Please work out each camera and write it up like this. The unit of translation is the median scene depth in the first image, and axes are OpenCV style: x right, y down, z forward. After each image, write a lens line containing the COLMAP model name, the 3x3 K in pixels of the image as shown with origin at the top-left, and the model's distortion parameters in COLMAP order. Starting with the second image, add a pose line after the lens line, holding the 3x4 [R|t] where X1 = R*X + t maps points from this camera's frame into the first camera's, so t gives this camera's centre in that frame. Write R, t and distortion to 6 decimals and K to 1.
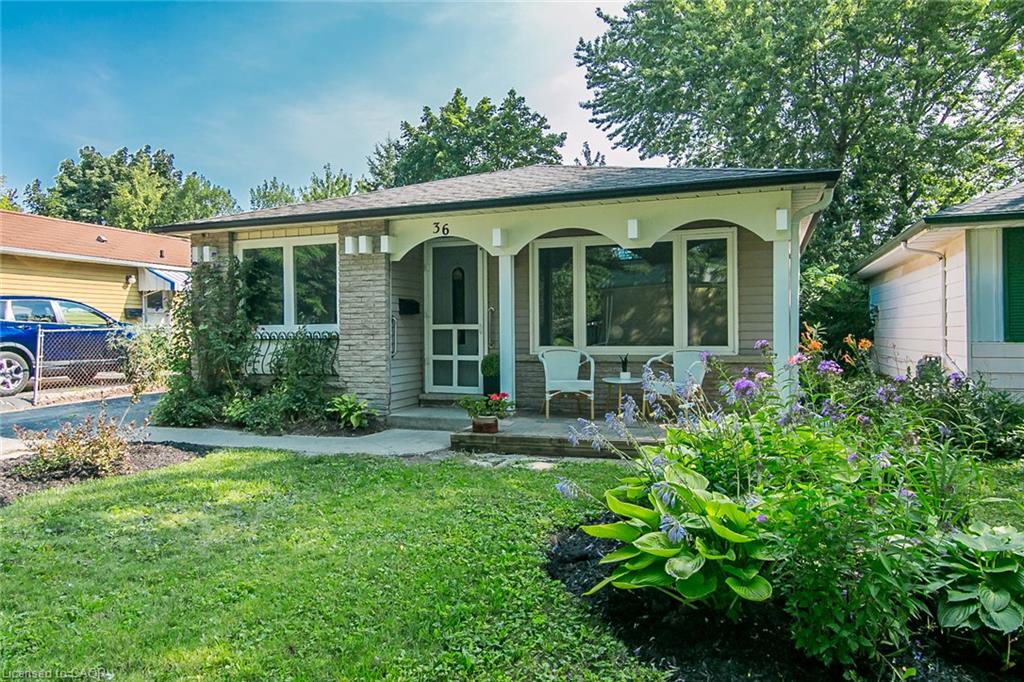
lens RADIAL K [[711.4, 0, 458.6], [0, 711.4, 336.7], [0, 0, 1]] dist [0.002917, 0.000641]
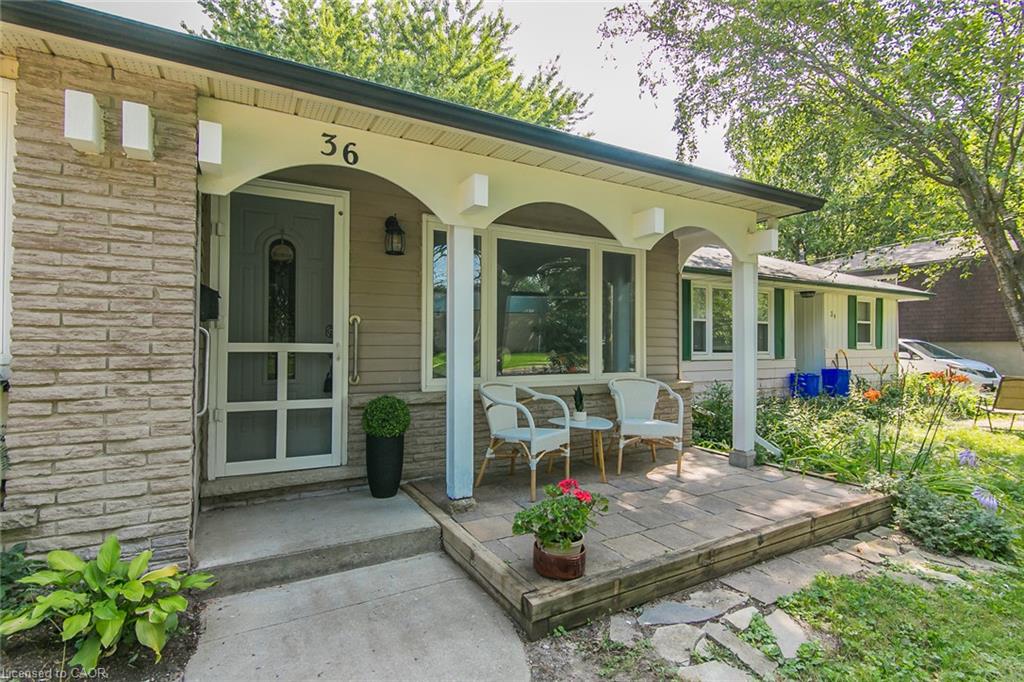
lens RADIAL K [[507.5, 0, 516.8], [0, 507.5, 335.1], [0, 0, 1]] dist [-0.000792, -0.000450]
pose [[0.603156, 0.023200, 0.797286, -0.212669], [-0.005824, 0.999678, -0.024683, -0.015295], [-0.797602, 0.010245, 0.603097, 0.653989]]
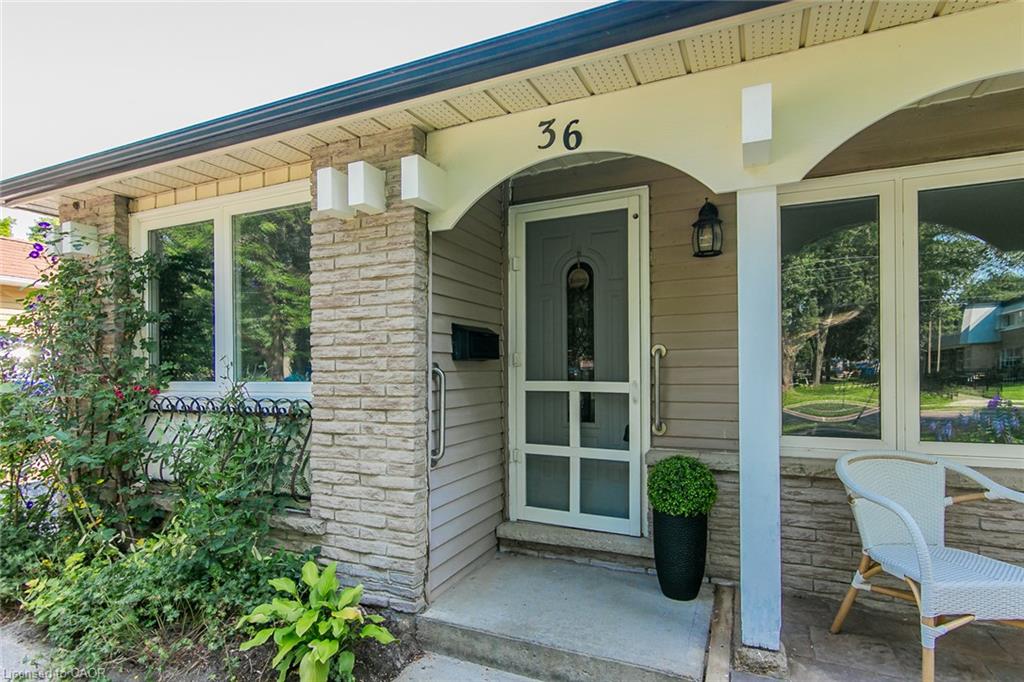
lens RADIAL K [[524.8, 0, 508.1], [0, 524.8, 368.0], [0, 0, 1]] dist [0.001152, 0.000169]
pose [[0.999706, 0.001290, -0.024217, -0.041946], [-0.001478, 0.999969, -0.007761, -0.024138], [0.024206, 0.007795, 0.999677, 0.679656]]
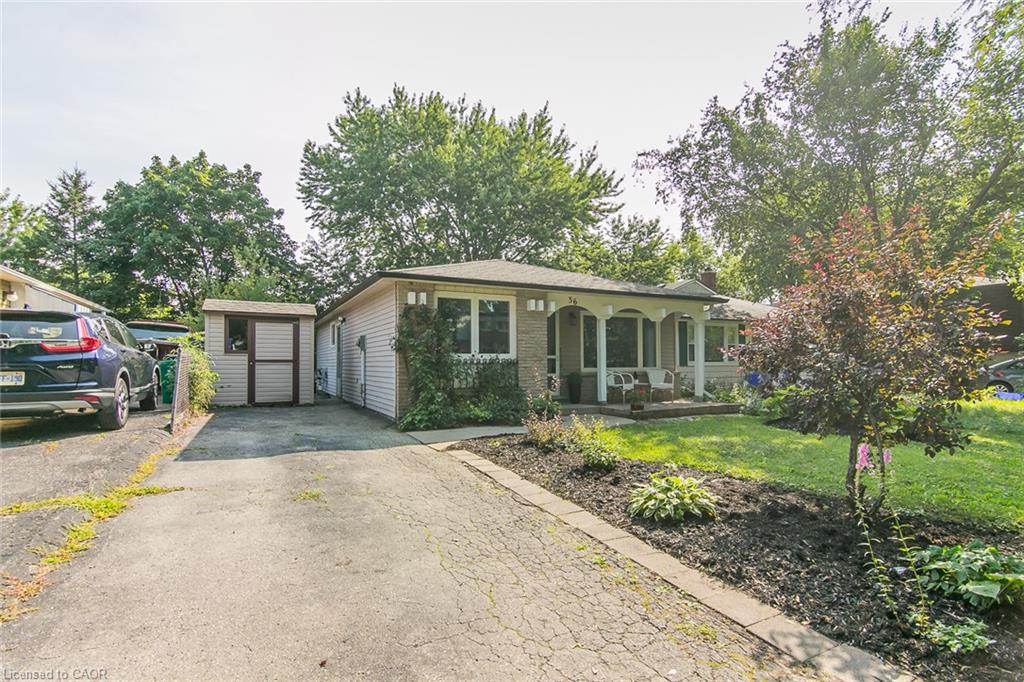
lens RADIAL K [[509.6, 0, 514.2], [0, 509.6, 352.6], [0, 0, 1]] dist [0.000748, -0.000071]
pose [[0.639752, 0.020850, 0.768298, -1.022467], [0.002847, 0.999561, -0.029497, 0.012559], [-0.768576, 0.021058, 0.639412, 0.287961]]
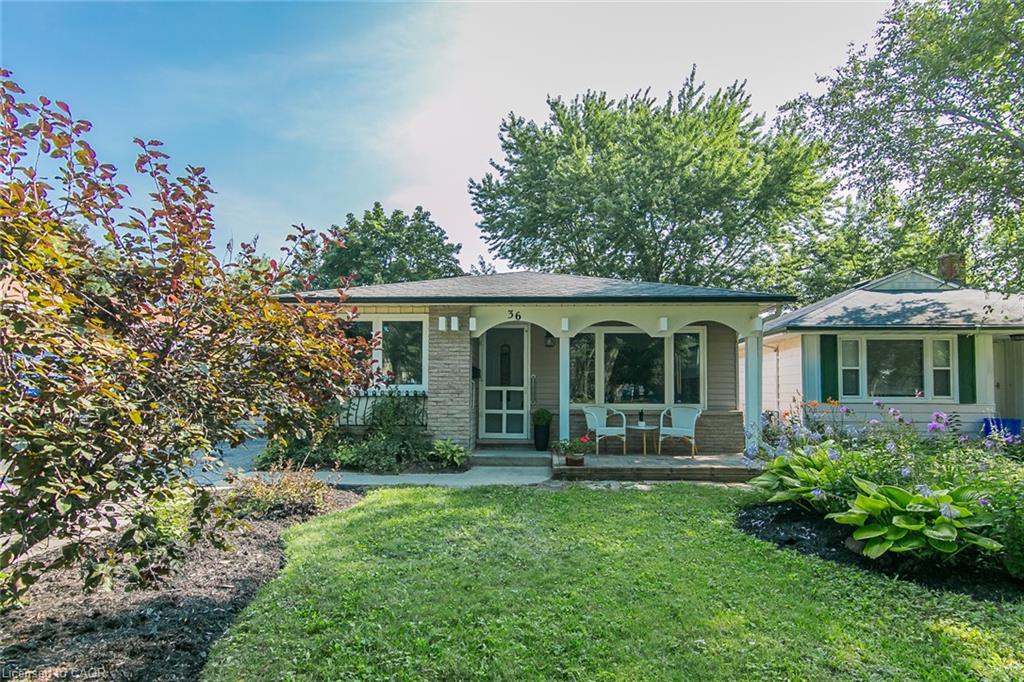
lens RADIAL K [[546.9, 0, 509.2], [0, 546.9, 367.2], [0, 0, 1]] dist [-0.002021, -0.000379]
pose [[0.941671, 0.028093, 0.335361, -0.355065], [-0.009943, 0.998397, -0.055717, 0.003781], [-0.336388, 0.049132, 0.940441, 0.034925]]
